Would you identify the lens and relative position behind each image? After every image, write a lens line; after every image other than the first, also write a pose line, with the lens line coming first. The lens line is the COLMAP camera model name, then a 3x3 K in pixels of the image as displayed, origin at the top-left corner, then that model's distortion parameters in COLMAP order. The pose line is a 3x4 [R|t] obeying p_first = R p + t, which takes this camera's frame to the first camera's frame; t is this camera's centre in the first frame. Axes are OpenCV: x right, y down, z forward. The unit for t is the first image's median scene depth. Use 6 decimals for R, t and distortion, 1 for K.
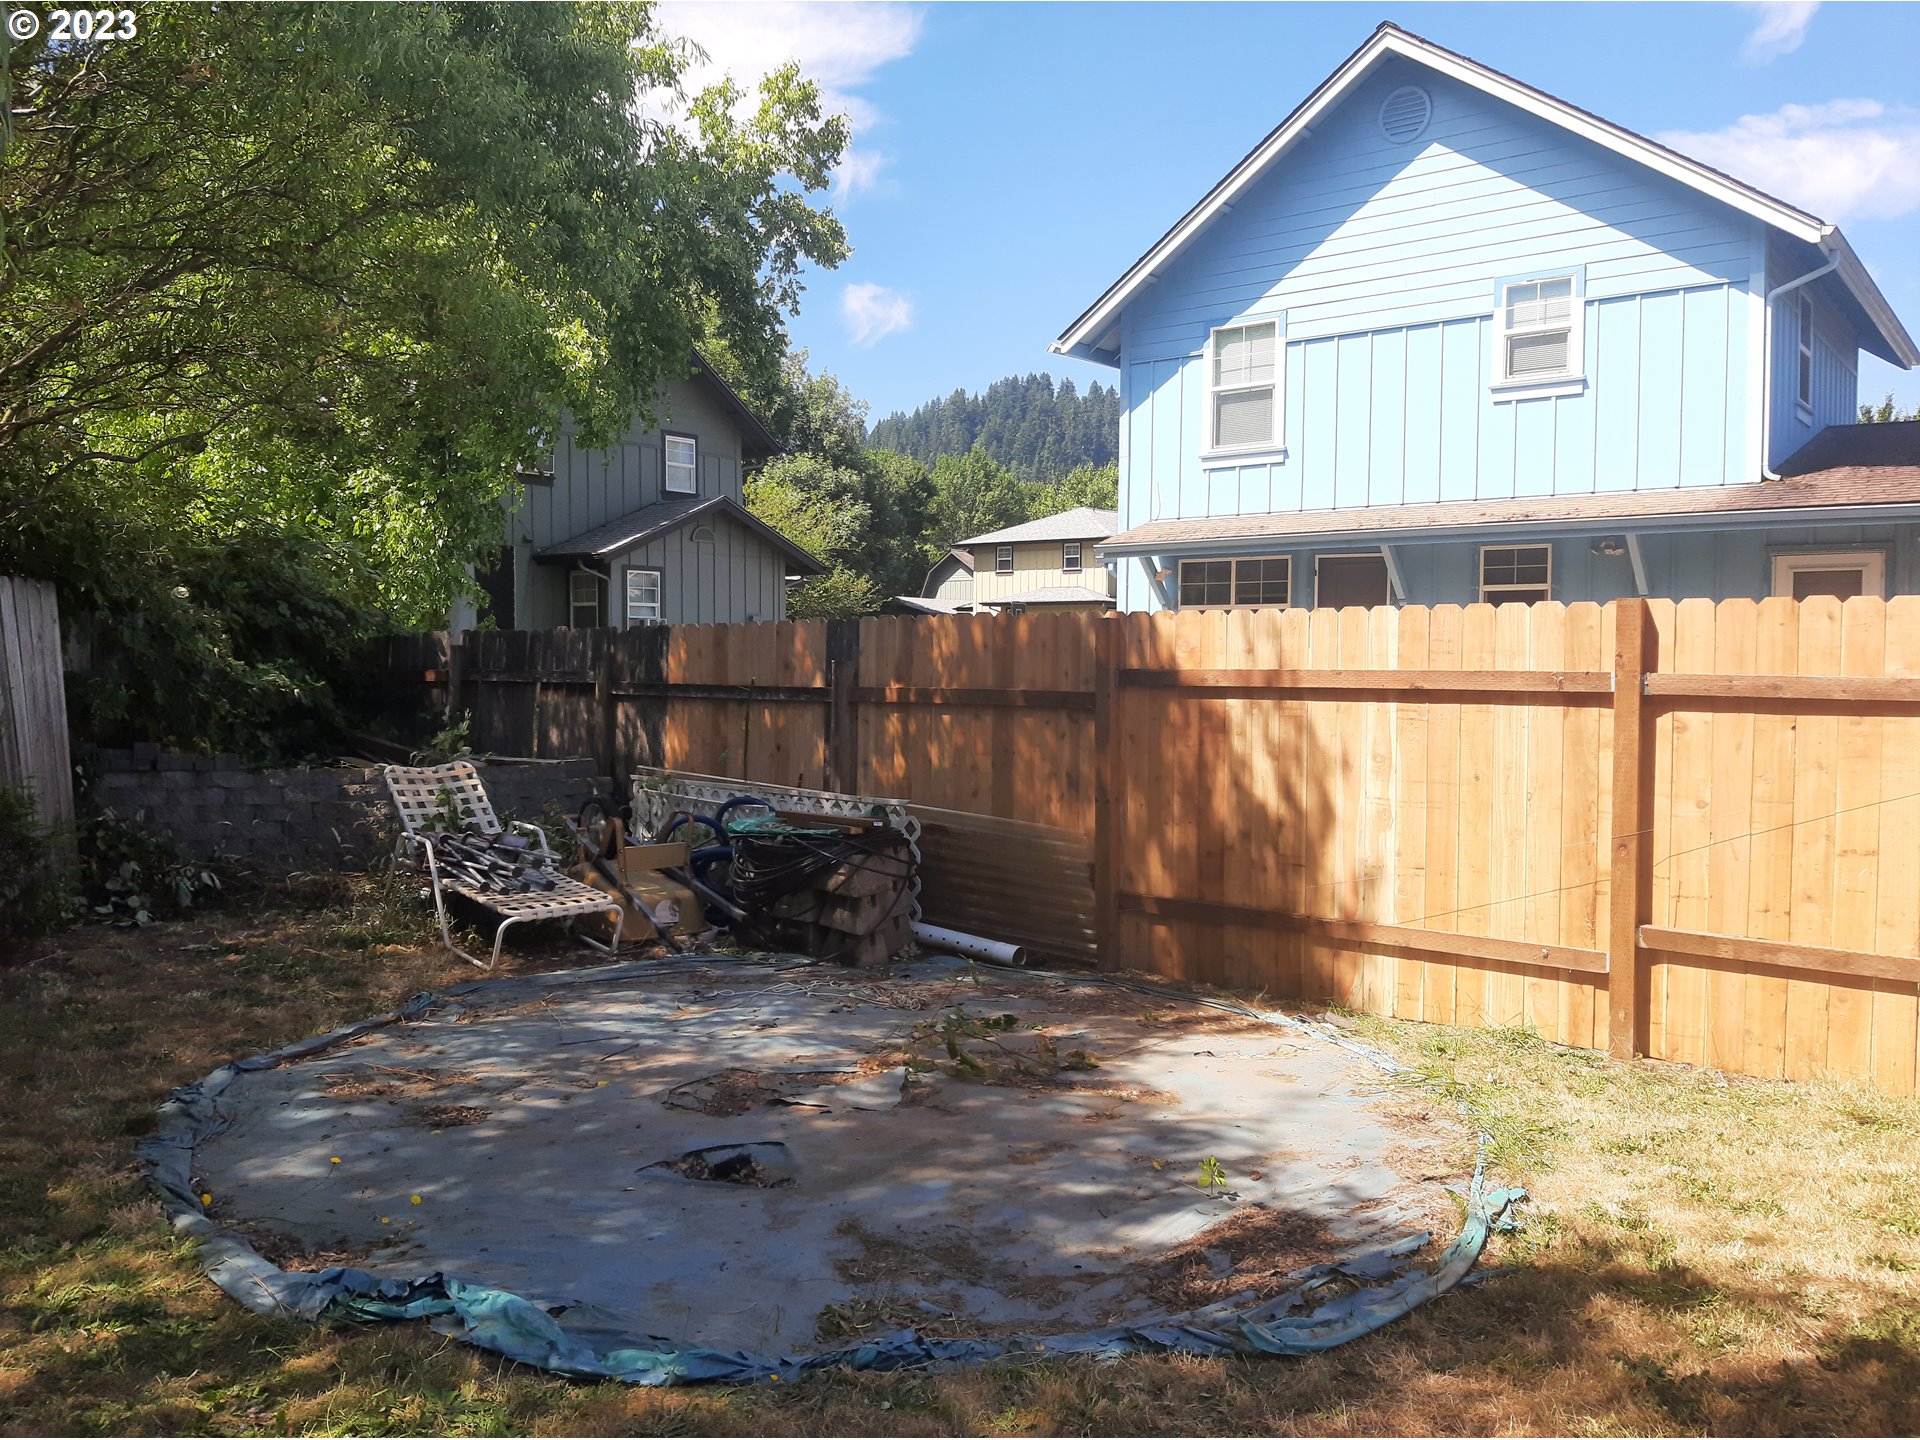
lens RADIAL K [[1465.0, 0, 931.2], [0, 1465.0, 721.8], [0, 0, 1]] dist [0.092095, -0.176514]
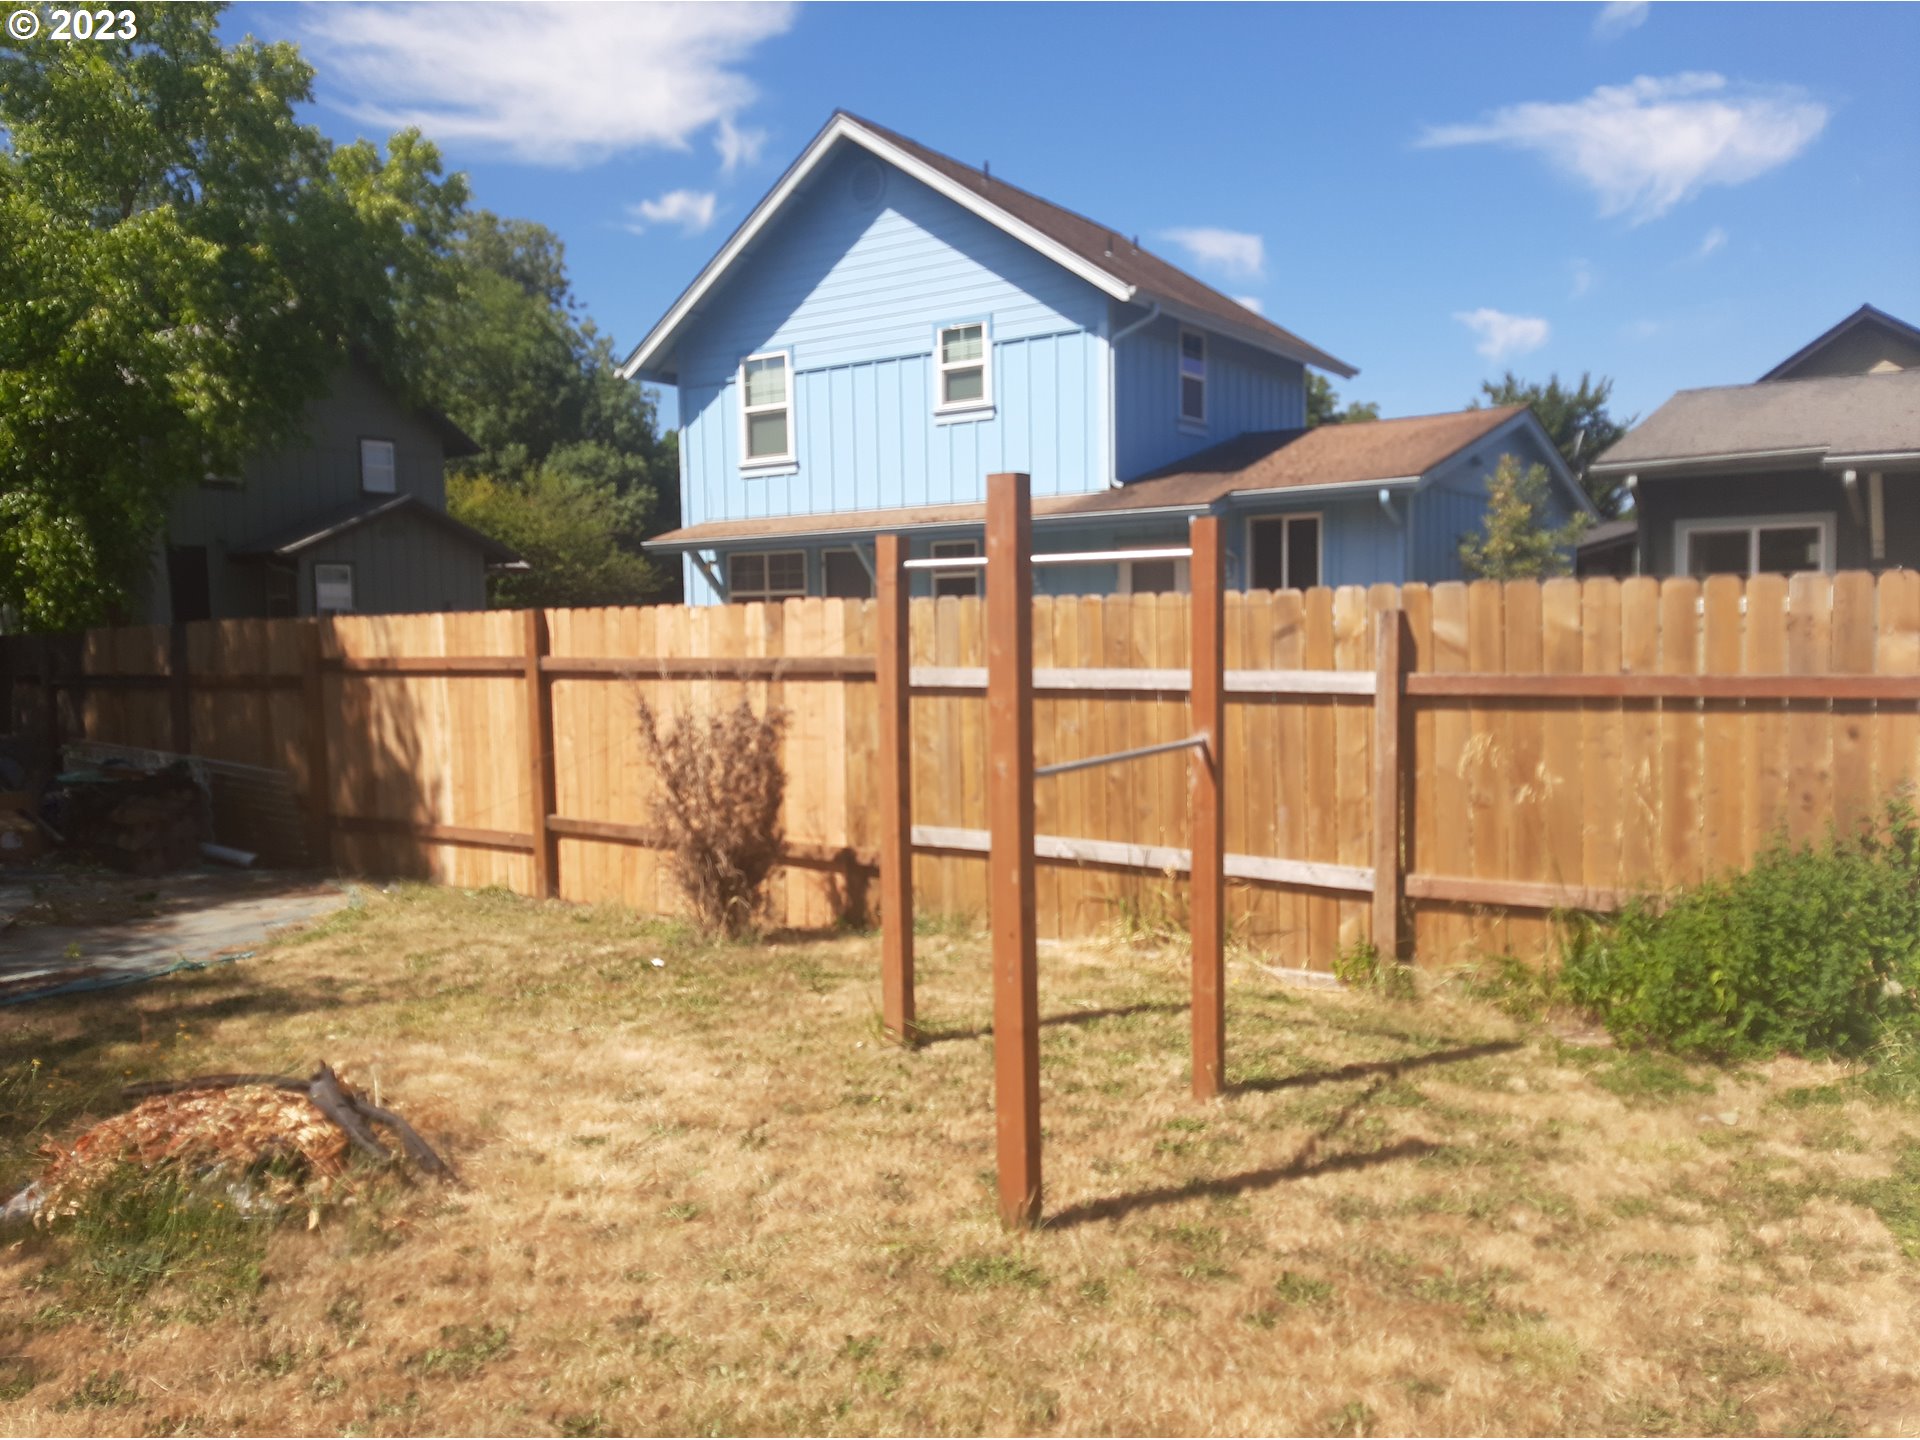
lens RADIAL K [[1447.6, 0, 939.5], [0, 1447.6, 715.0], [0, 0, 1]] dist [0.124867, -0.286474]
pose [[0.997256, -0.030134, 0.067620, 0.303048], [0.028957, 0.999413, 0.018318, 0.005075], [-0.068132, -0.016309, 0.997543, -0.225151]]
